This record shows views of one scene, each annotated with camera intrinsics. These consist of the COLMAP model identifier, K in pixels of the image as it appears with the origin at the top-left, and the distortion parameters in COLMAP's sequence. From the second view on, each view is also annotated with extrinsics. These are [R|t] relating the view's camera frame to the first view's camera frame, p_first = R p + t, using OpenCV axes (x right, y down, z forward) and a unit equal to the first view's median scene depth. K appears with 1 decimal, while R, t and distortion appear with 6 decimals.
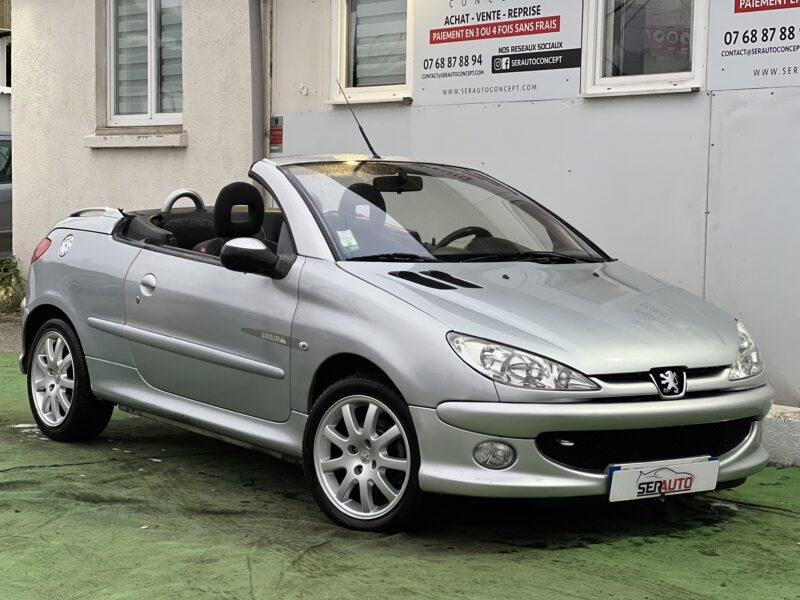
lens RADIAL K [[1798.6, 0, 401.9], [0, 1798.6, 298.3], [0, 0, 1]] dist [0.284028, 0.000000]
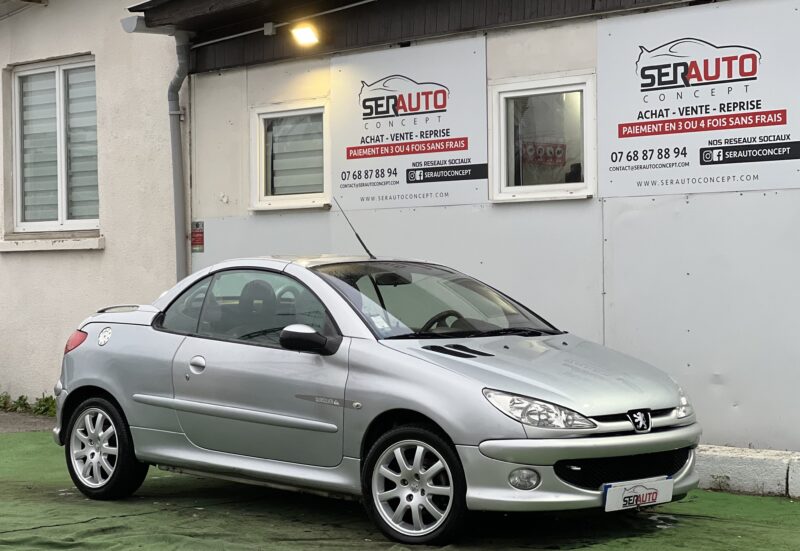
lens RADIAL K [[1829.1, 0, 398.0], [0, 1829.1, 246.6], [0, 0, 1]] dist [0.142836, 0.000000]
pose [[0.988244, -0.026671, 0.150541, -0.144917], [0.037882, 0.996678, -0.072103, 0.005584], [-0.148118, 0.076958, 0.985971, -0.205571]]
